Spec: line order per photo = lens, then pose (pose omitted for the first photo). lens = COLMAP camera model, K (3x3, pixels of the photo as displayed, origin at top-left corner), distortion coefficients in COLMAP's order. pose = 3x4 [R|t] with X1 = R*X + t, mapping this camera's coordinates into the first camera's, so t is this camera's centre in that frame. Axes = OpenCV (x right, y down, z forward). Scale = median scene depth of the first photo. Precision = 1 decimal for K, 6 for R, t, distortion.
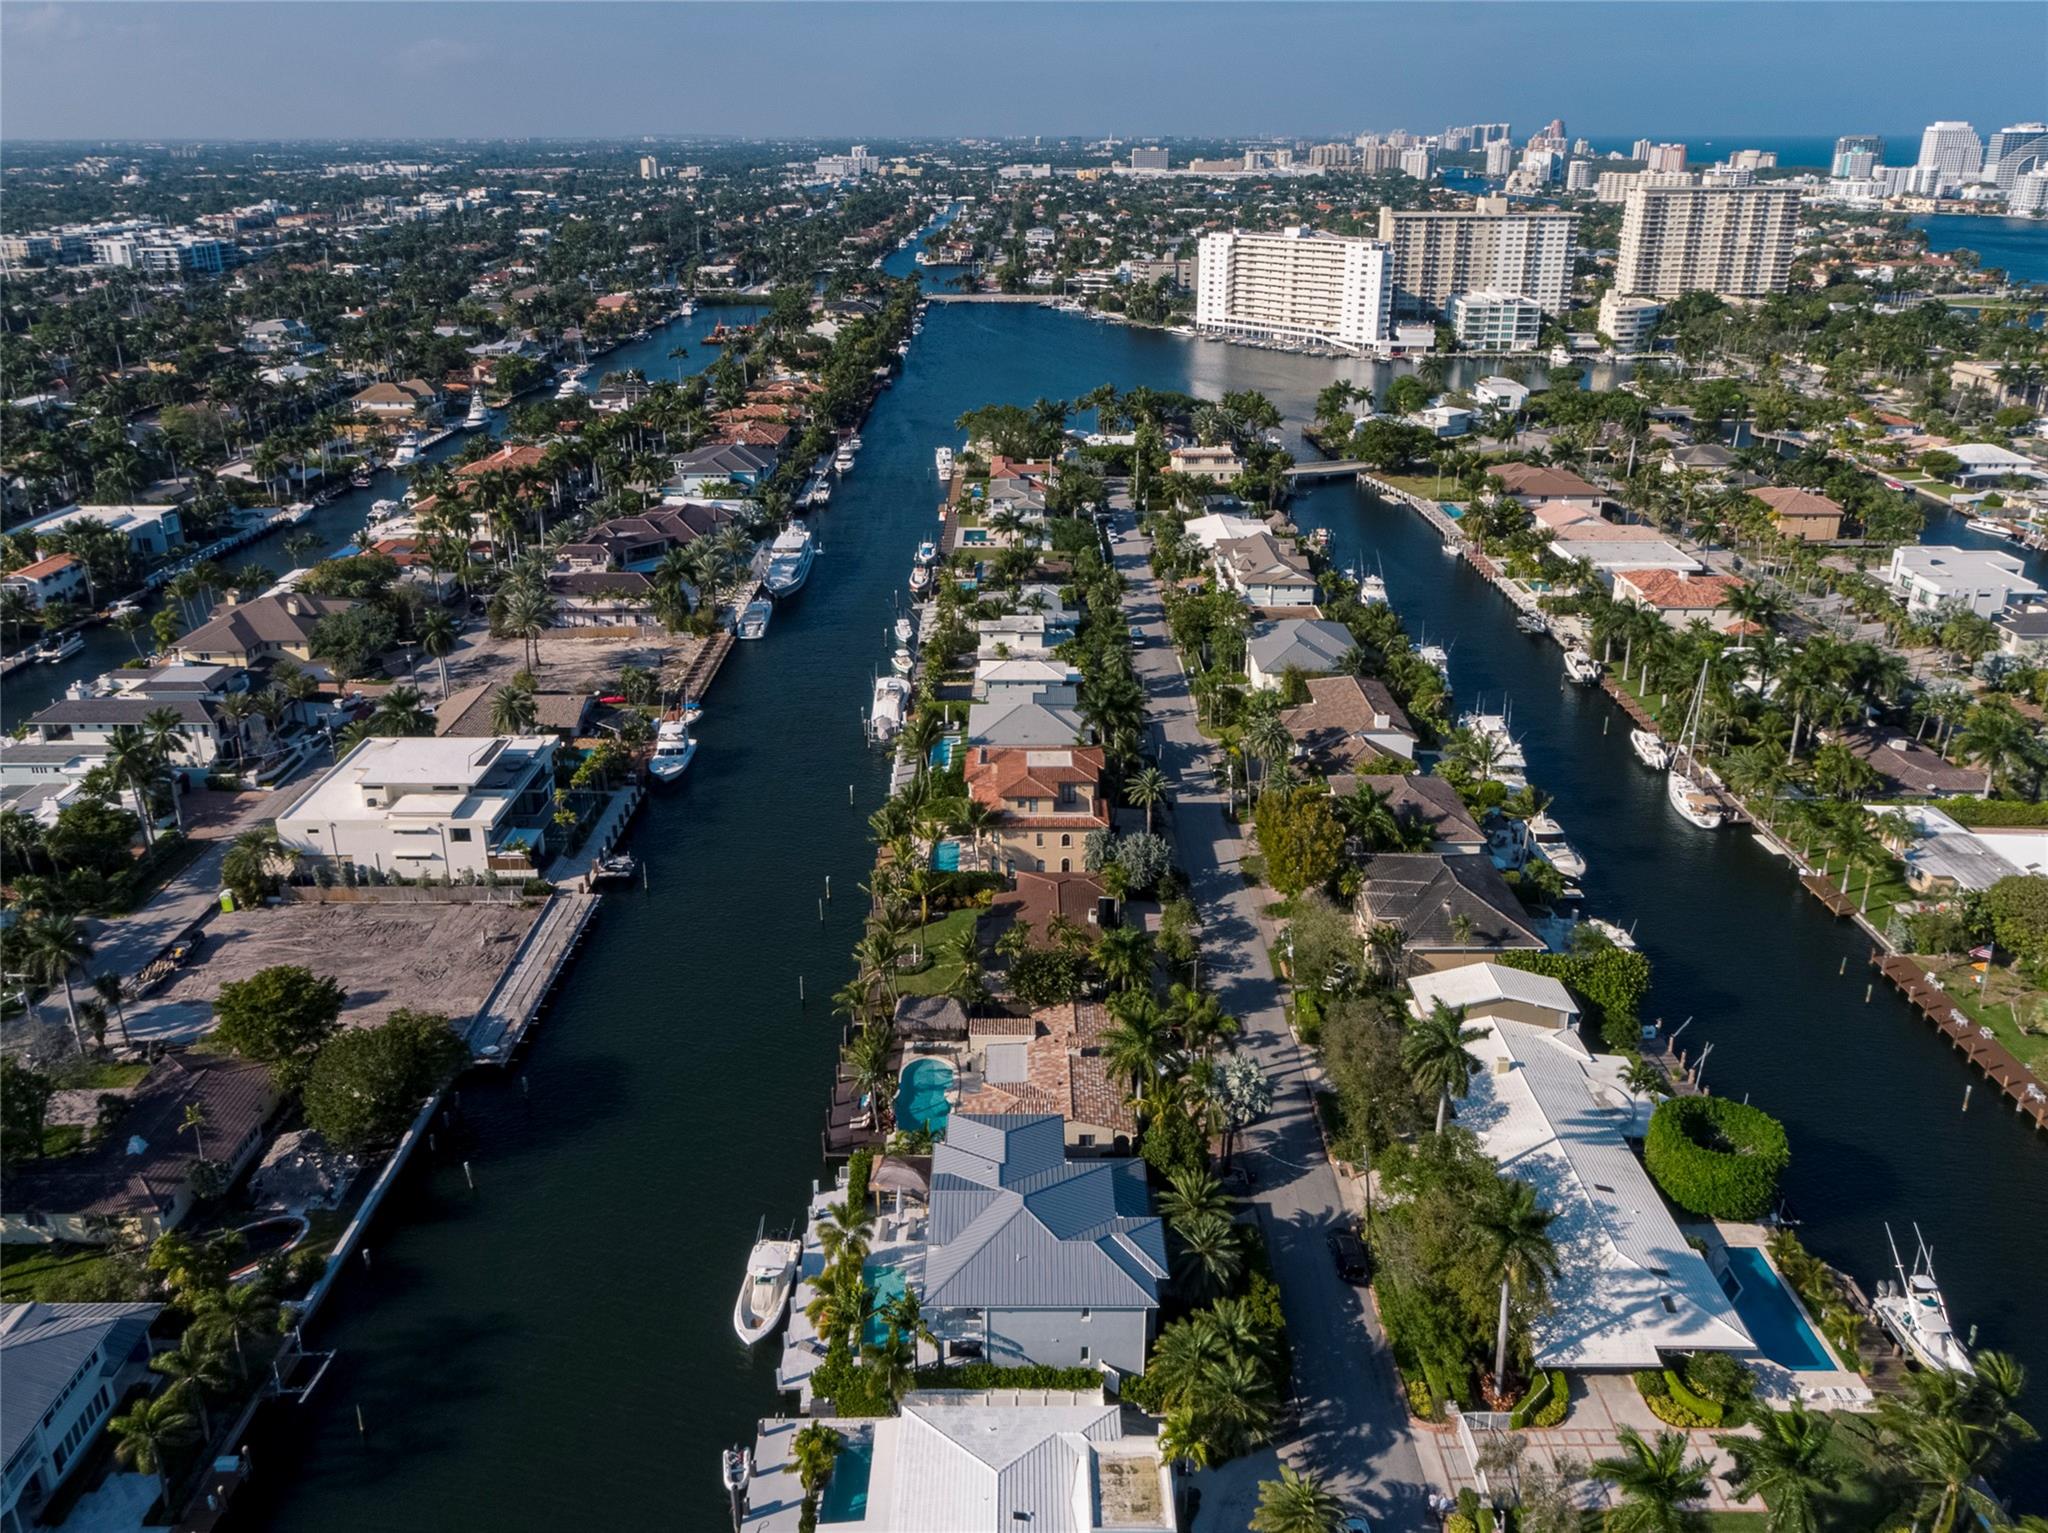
lens RADIAL K [[1452.4, 0, 1024.0], [0, 1452.4, 766.5], [0, 0, 1]] dist [0.008238, 0.002369]
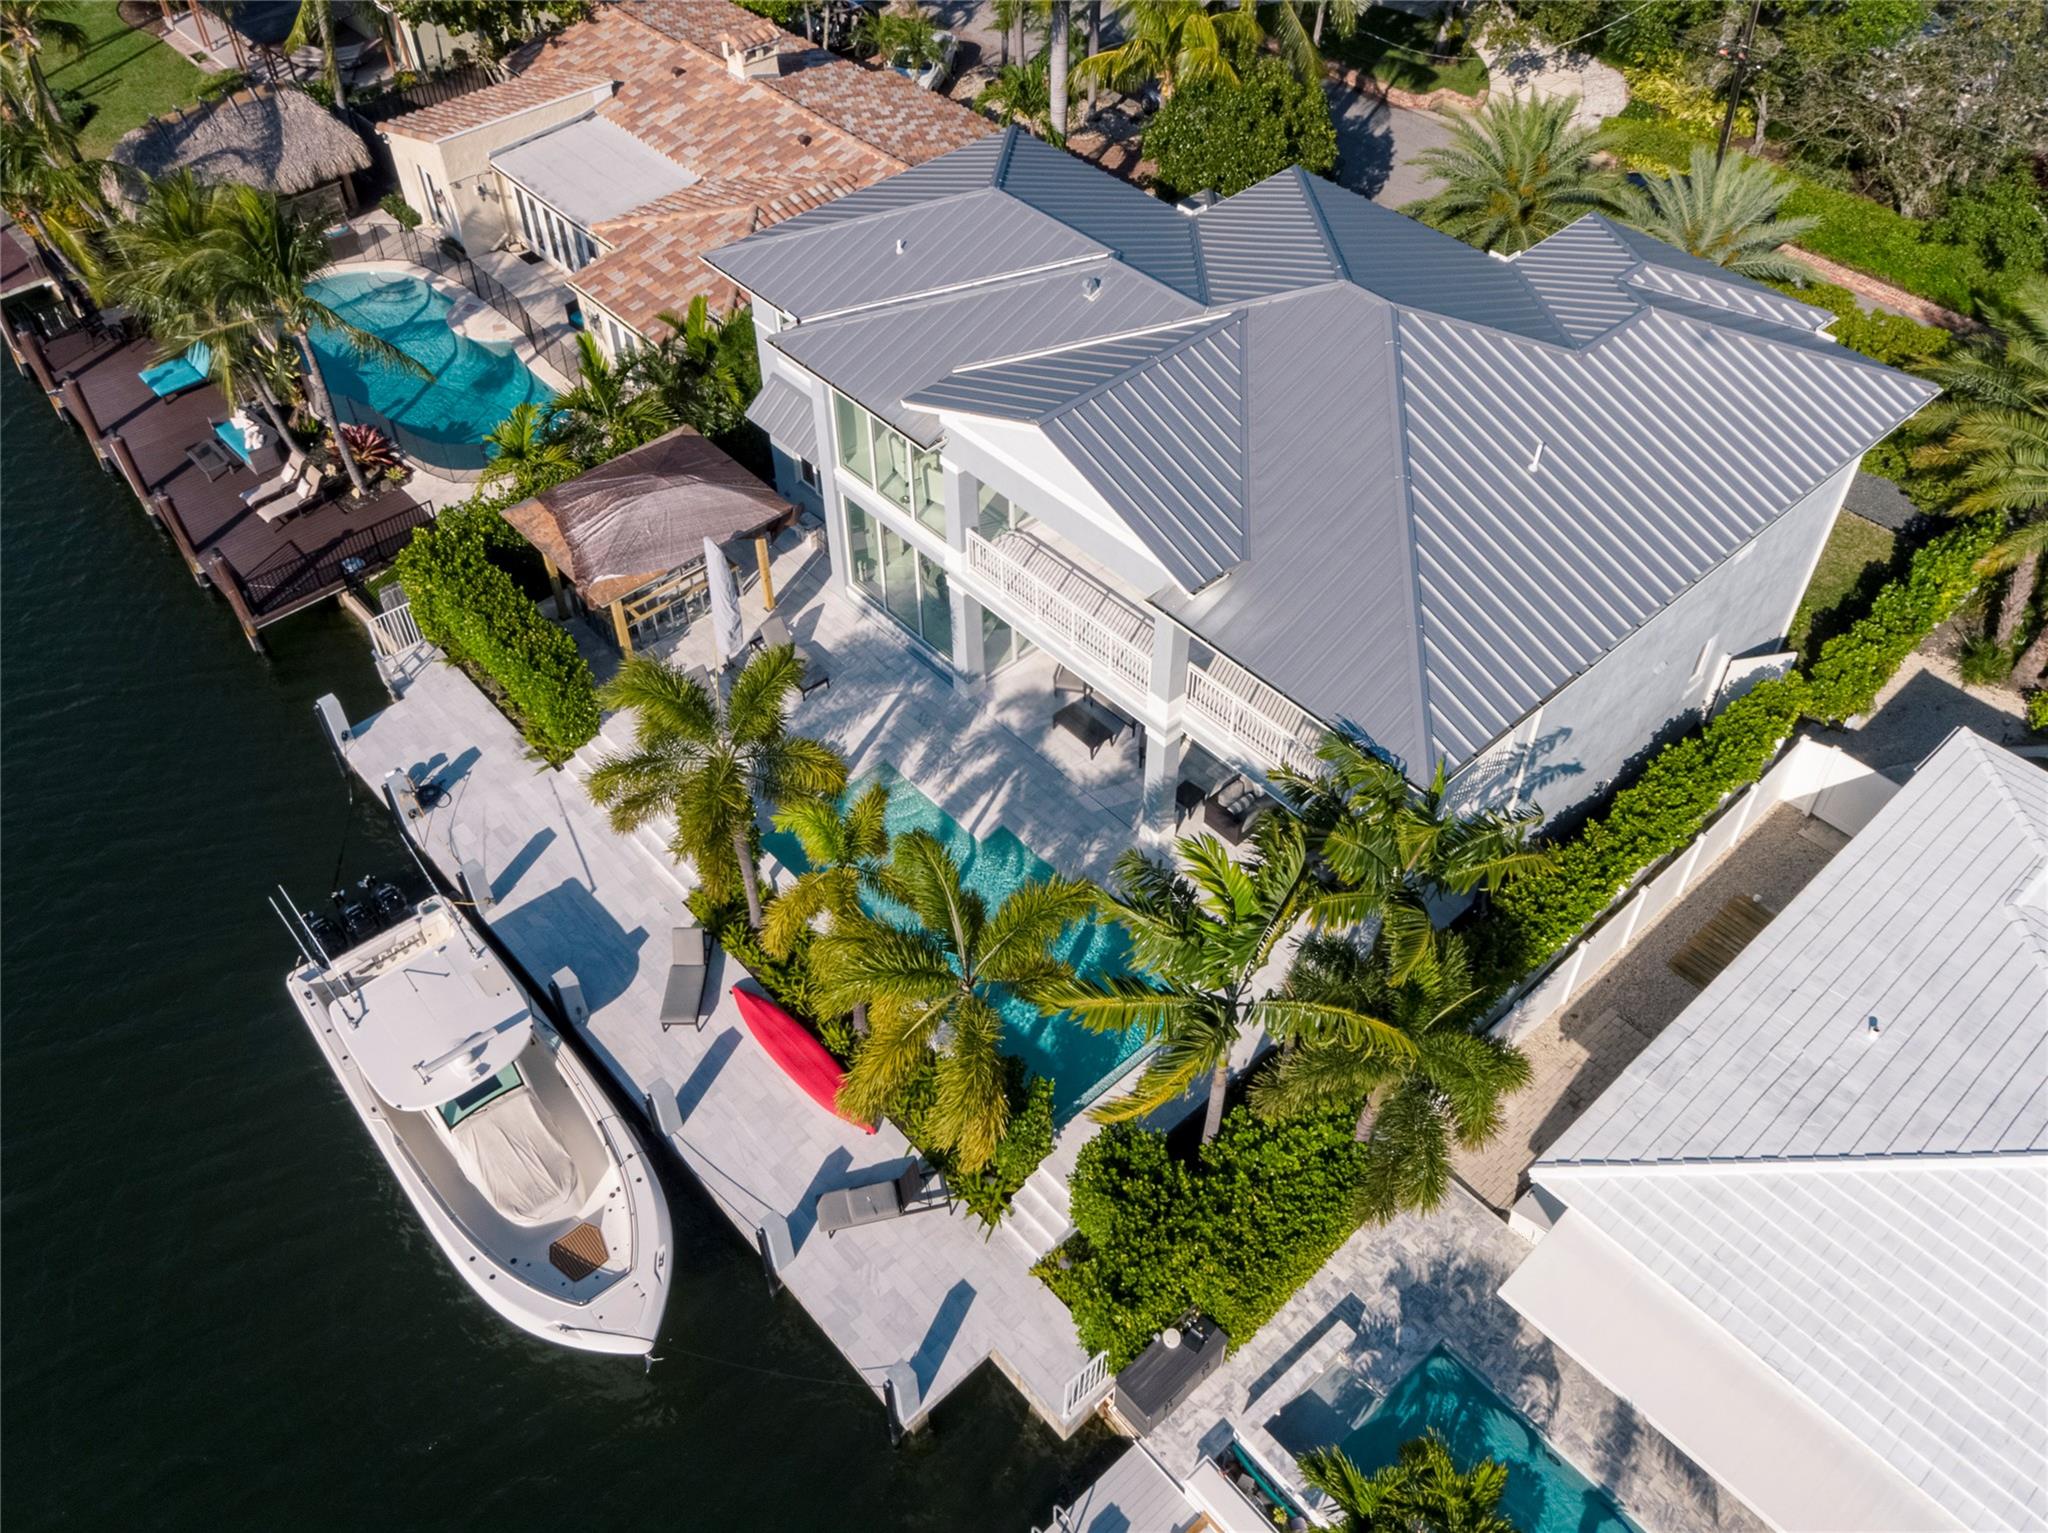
lens RADIAL K [[1677.8, 0, 1022.8], [0, 1677.8, 687.8], [0, 0, 1]] dist [-0.002078, -0.000174]
pose [[0.749703, -0.468403, 0.467486, -0.087855], [0.272169, 0.862142, 0.427358, 0.086174], [-0.603216, -0.193156, 0.773835, 0.316217]]
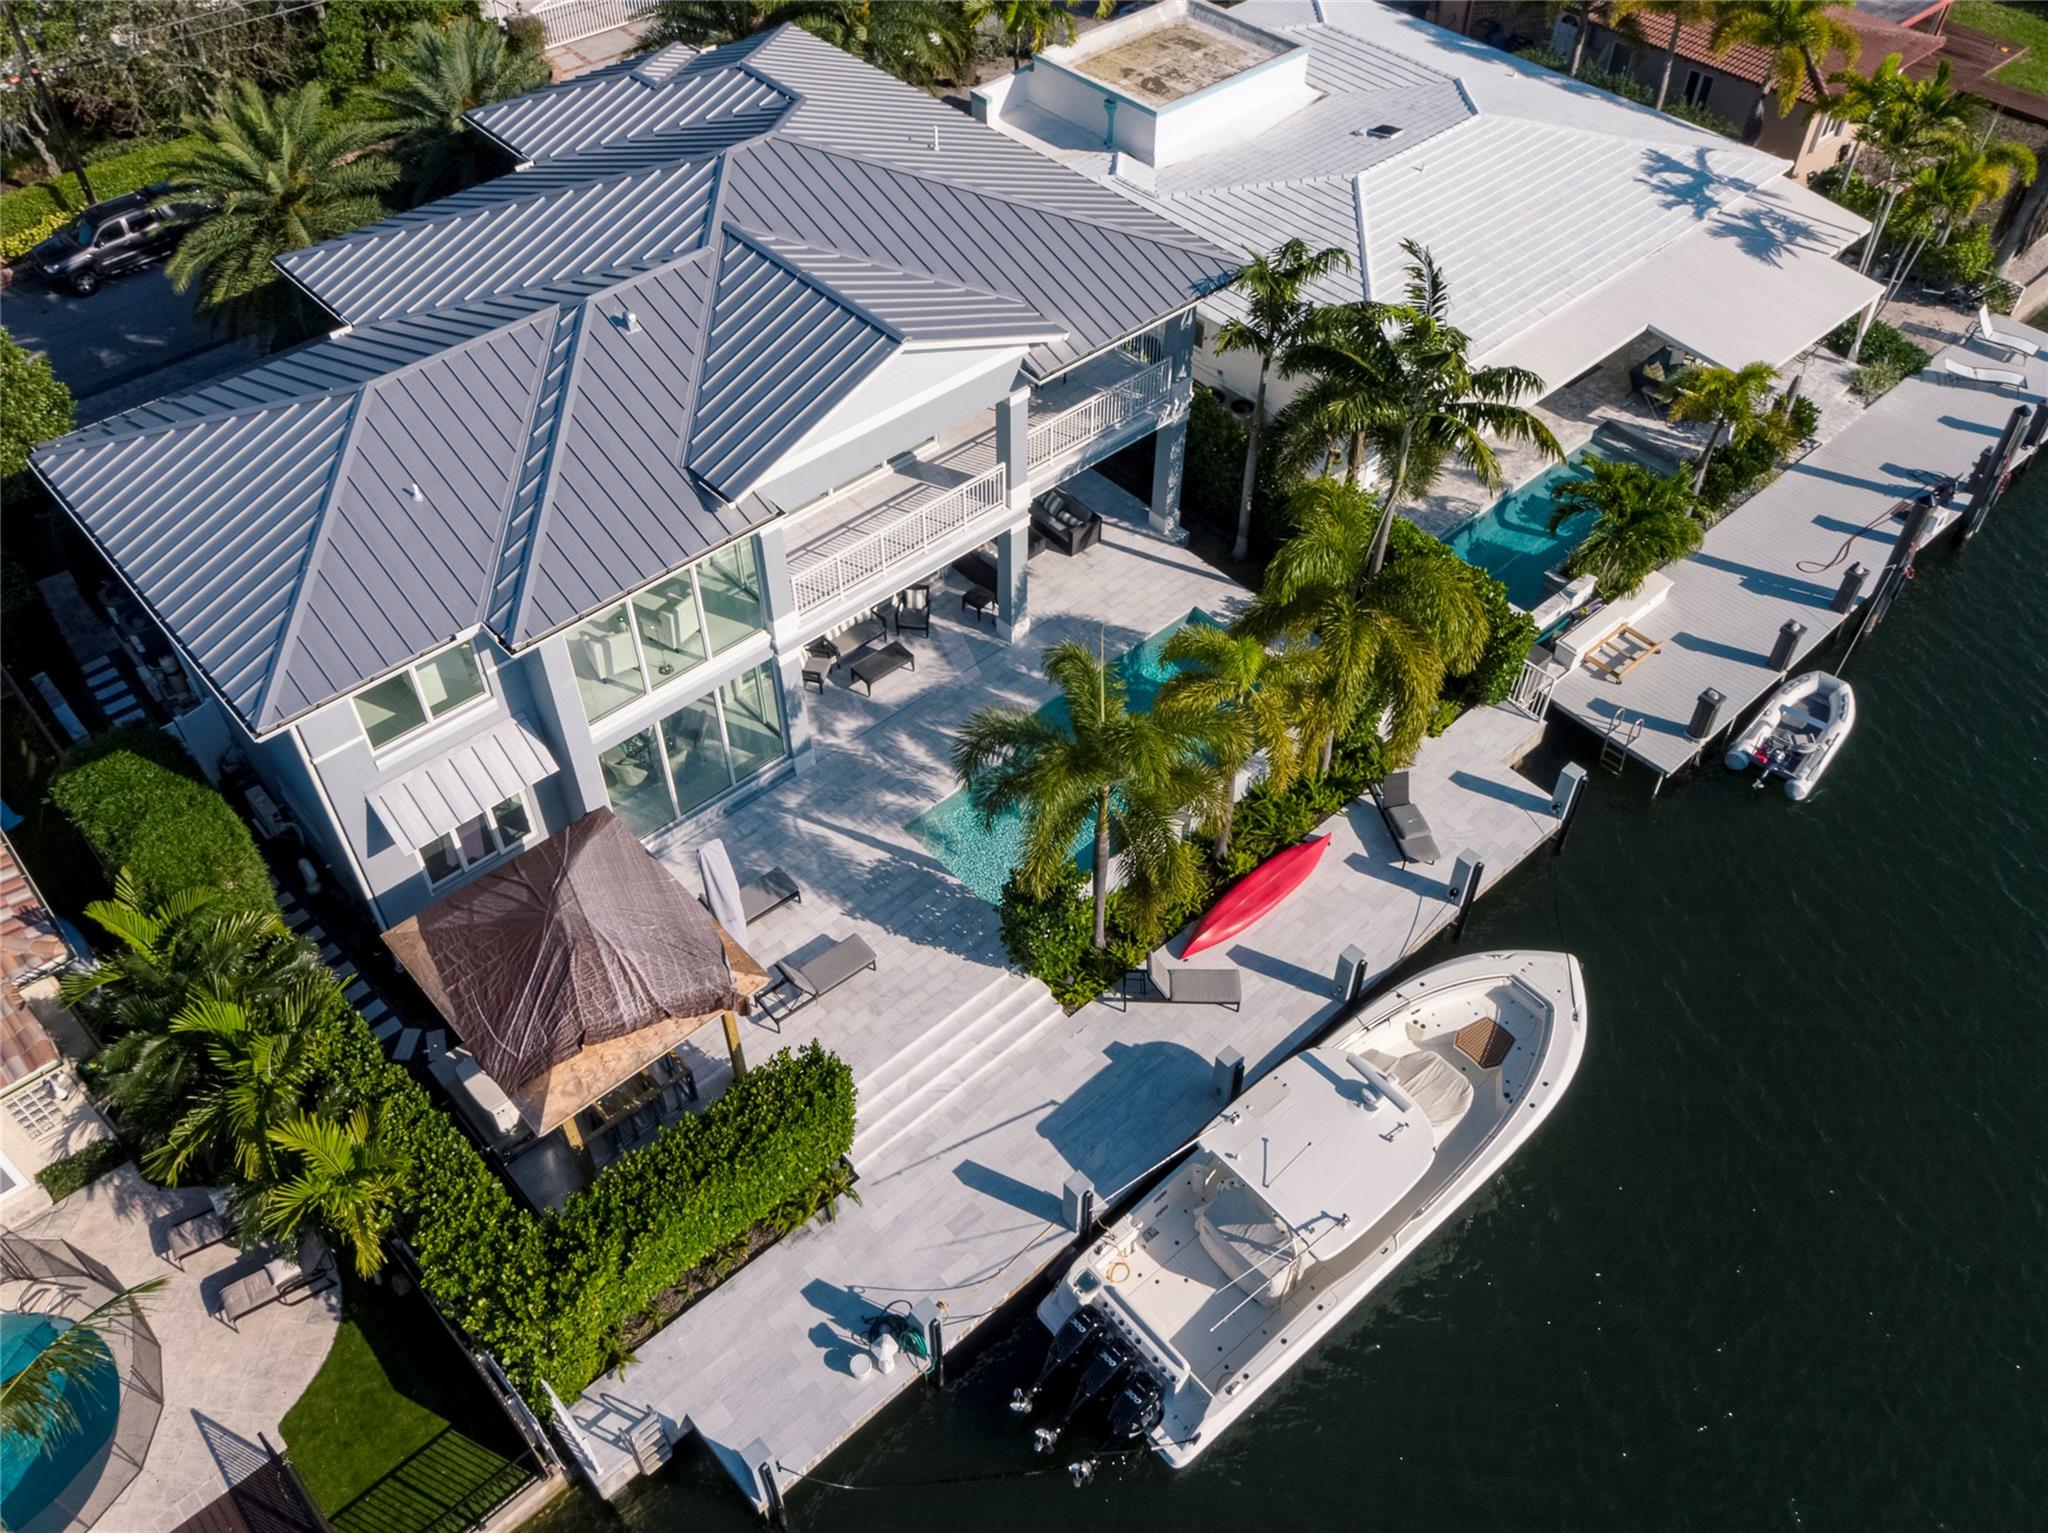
lens RADIAL K [[1609.4, 0, 1024.0], [0, 1609.4, 766.5], [0, 0, 1]] dist [-0.002556, 0.001535]
pose [[-0.663450, -0.550552, 0.506682, -0.100415], [0.297059, 0.427709, 0.853710, 0.043101], [-0.686724, 0.716909, -0.120217, 0.434288]]
